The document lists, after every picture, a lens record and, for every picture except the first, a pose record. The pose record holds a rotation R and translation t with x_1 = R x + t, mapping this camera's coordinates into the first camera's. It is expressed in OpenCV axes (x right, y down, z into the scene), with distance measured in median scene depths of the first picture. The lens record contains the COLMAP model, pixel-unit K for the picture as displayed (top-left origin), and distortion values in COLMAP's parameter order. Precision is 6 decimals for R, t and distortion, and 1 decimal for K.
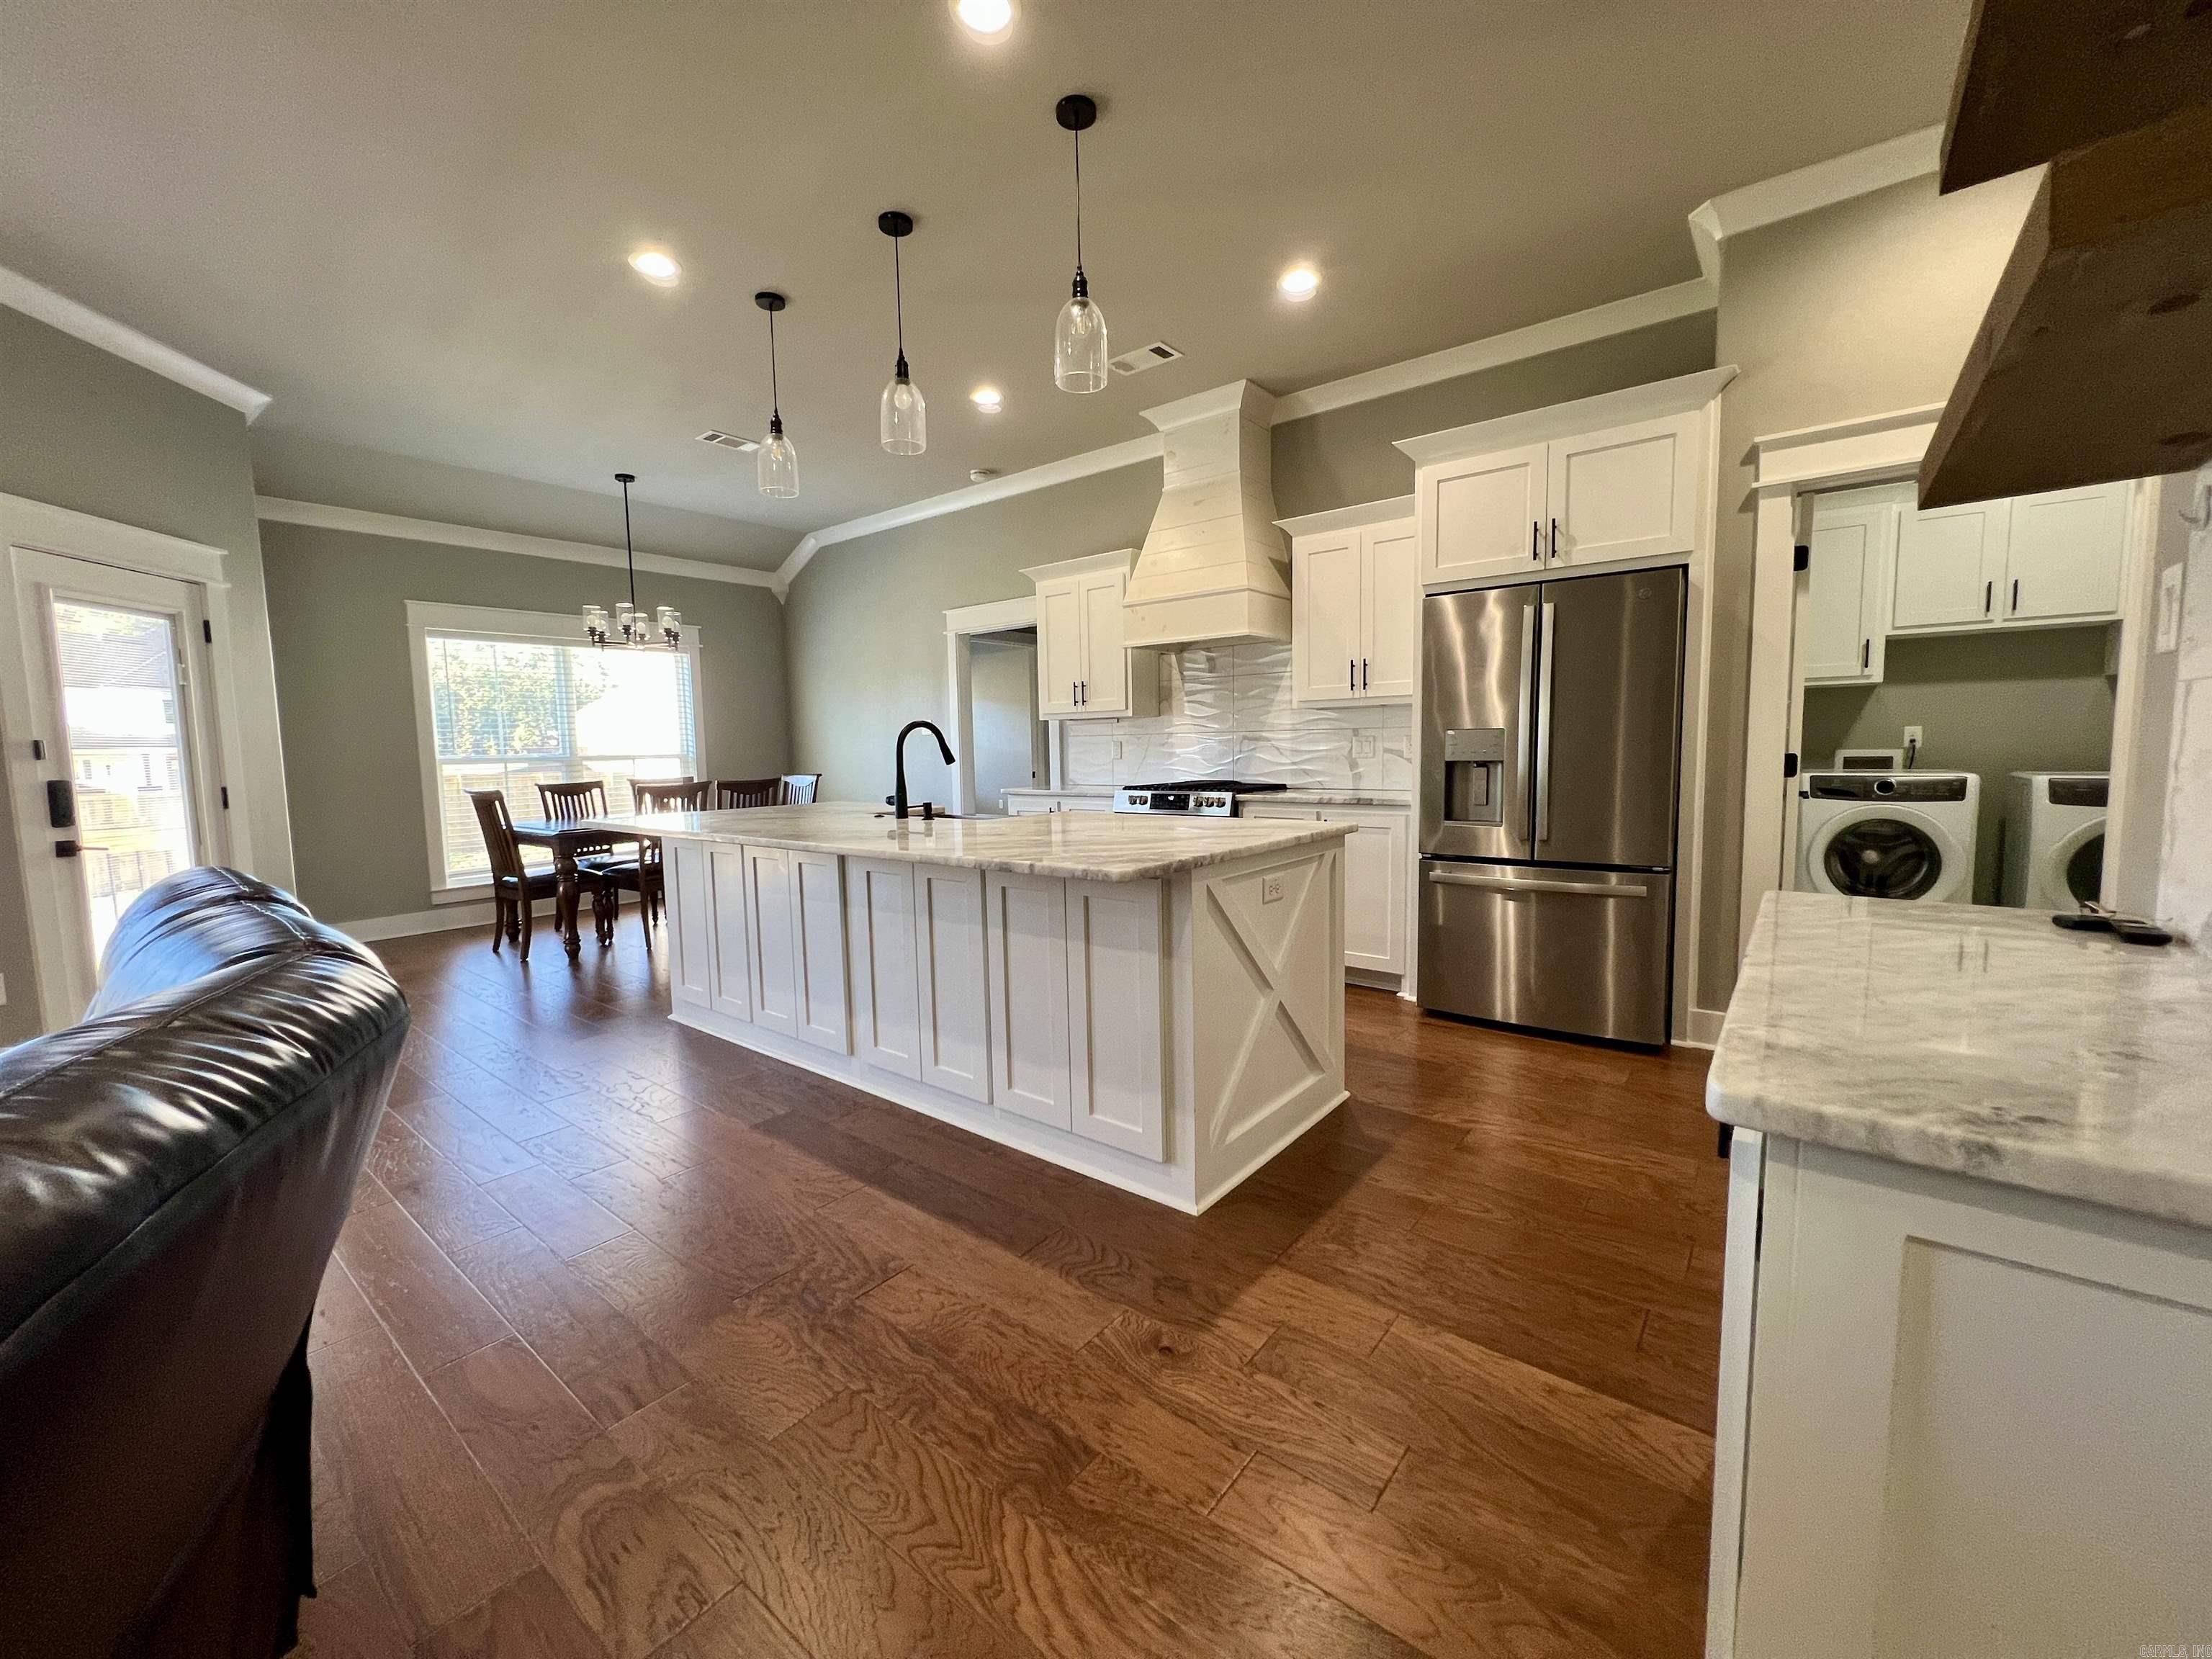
lens RADIAL K [[891.9, 0, 1086.5], [0, 891.9, 826.7], [0, 0, 1]] dist [0.000091, 0.000372]
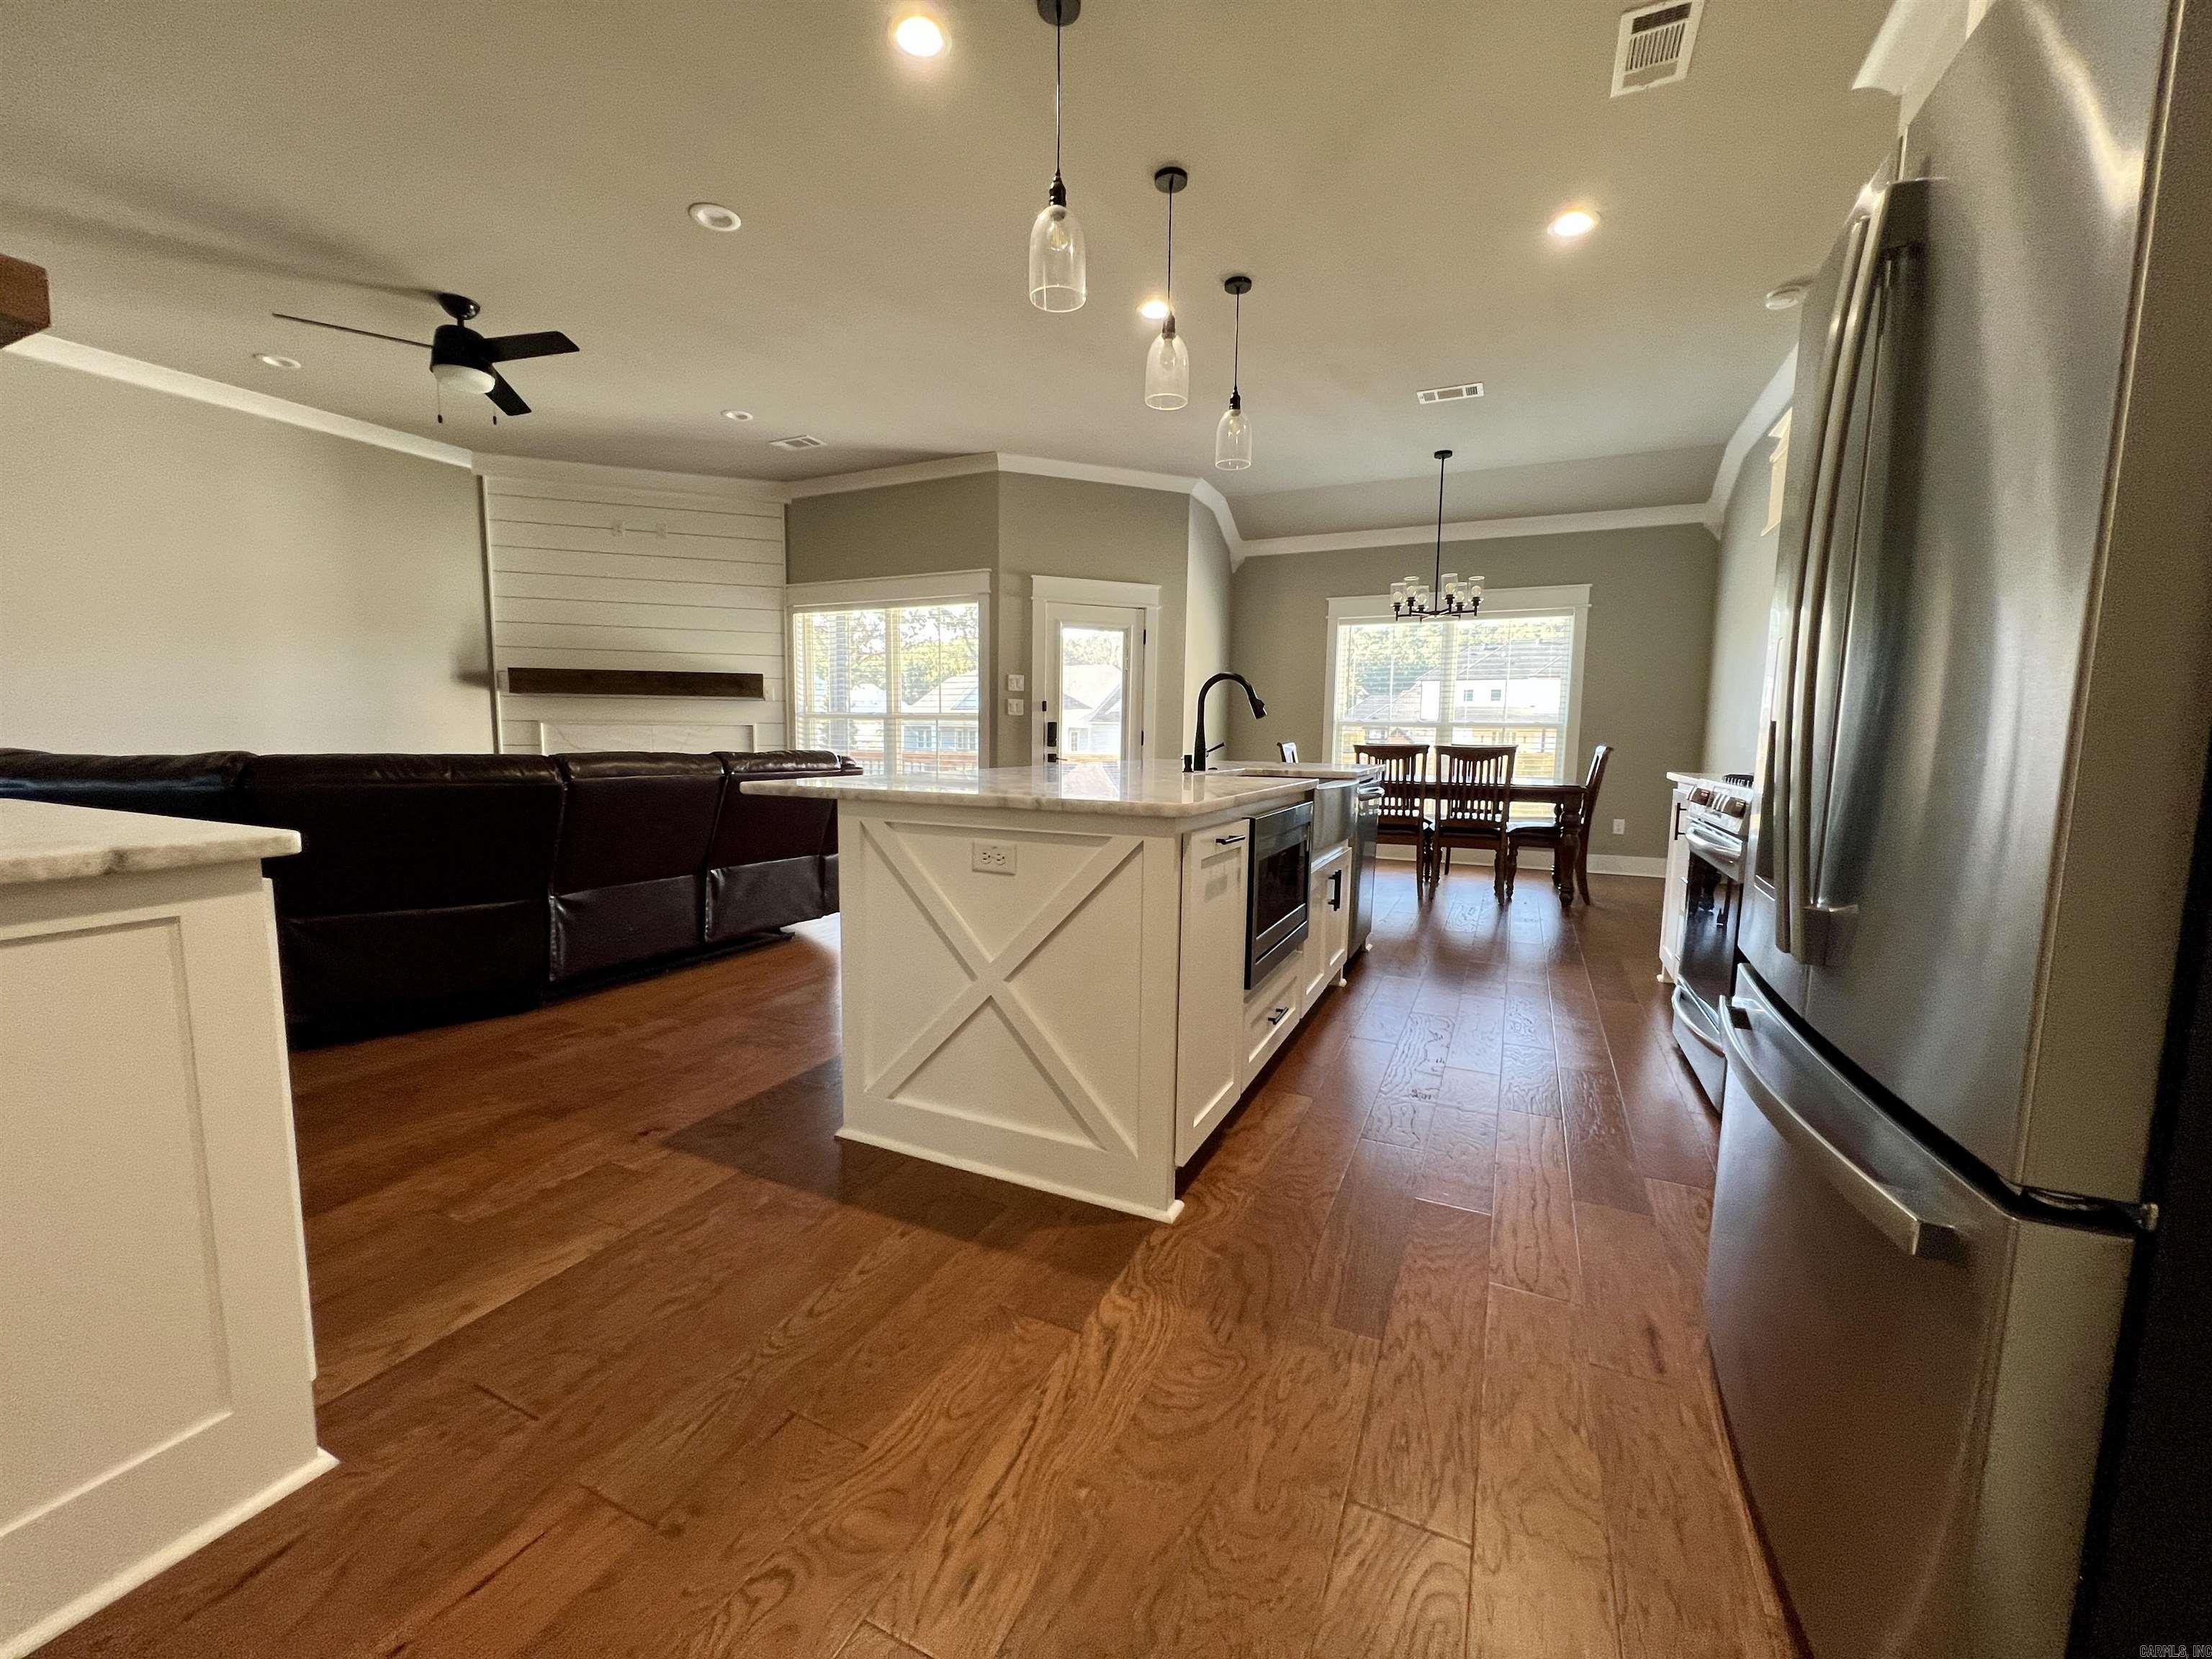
lens RADIAL K [[891.9, 0, 1116.1], [0, 891.9, 824.5], [0, 0, 1]] dist [0.000091, 0.000372]
pose [[0.231697, 0.122620, -0.965029, 0.779098], [-0.107307, 0.989192, 0.099926, -0.040914], [0.966851, 0.080402, 0.242351, 0.695206]]
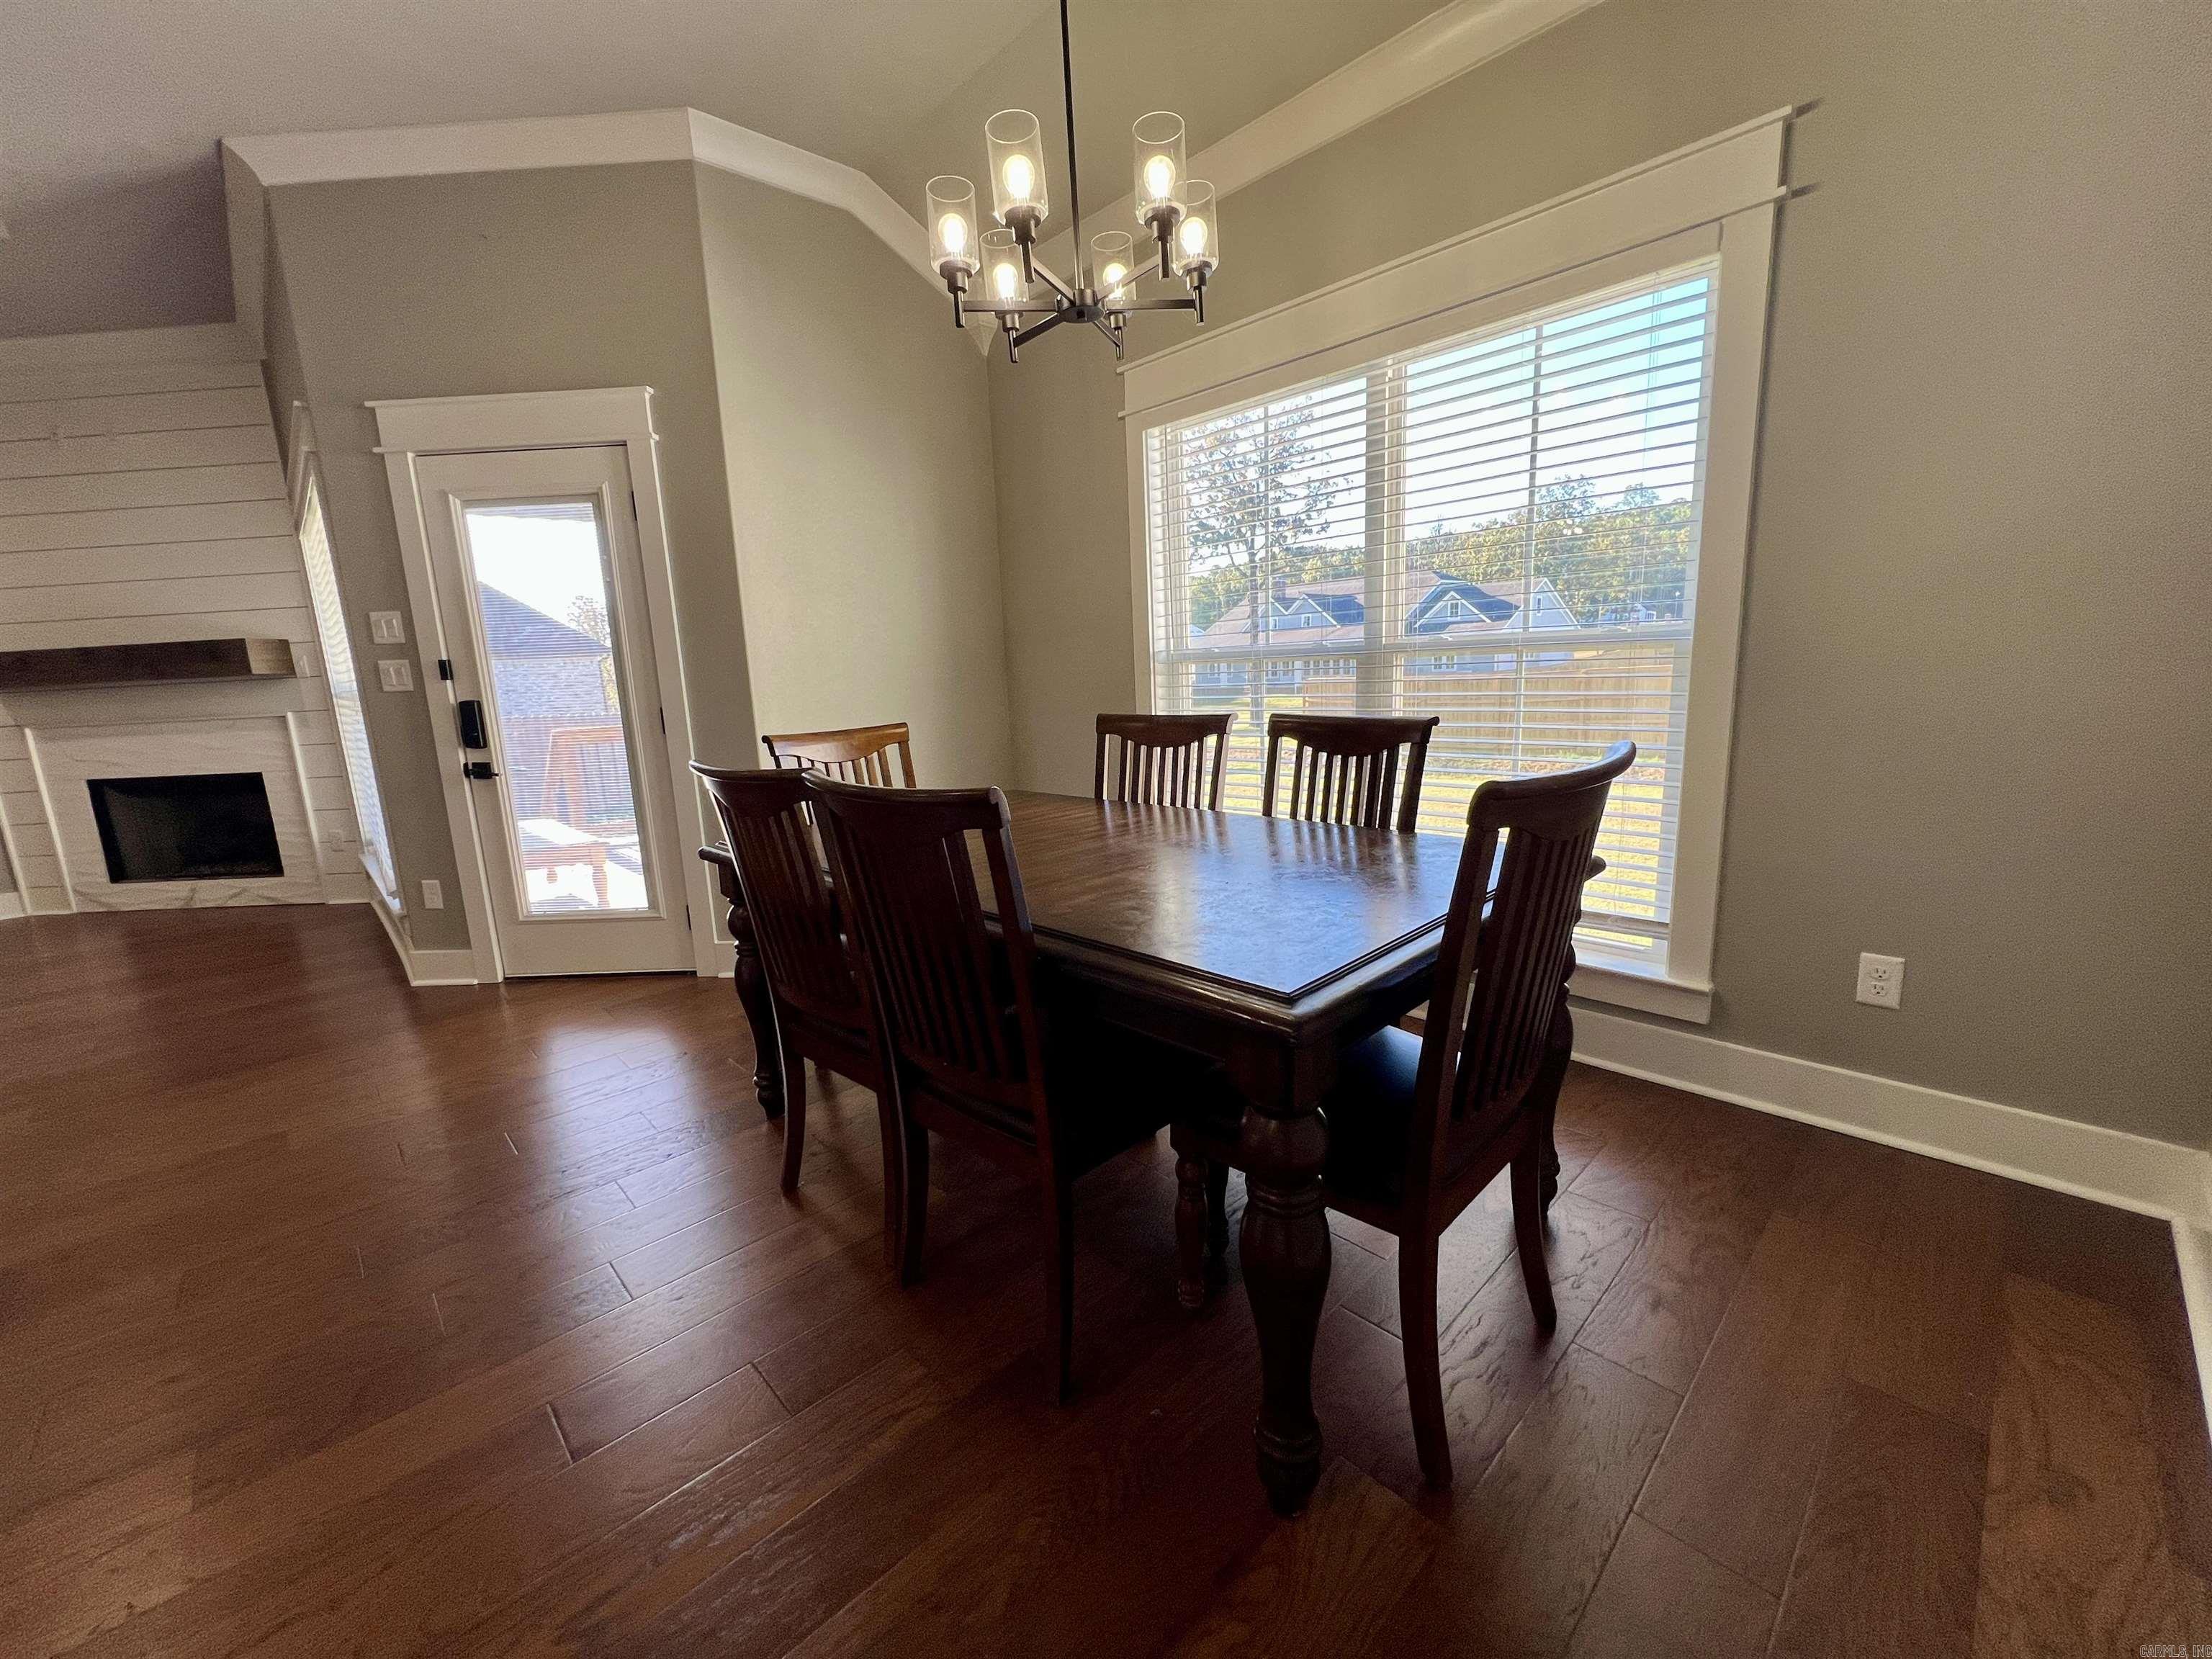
lens RADIAL K [[891.9, 0, 1100.2], [0, 891.9, 825.4], [0, 0, 1]] dist [0.000091, 0.000372]
pose [[-0.135745, 0.205634, -0.969169, -0.284526], [-0.039153, 0.976346, 0.212641, -0.154663], [0.989970, 0.066811, -0.124483, 1.838663]]
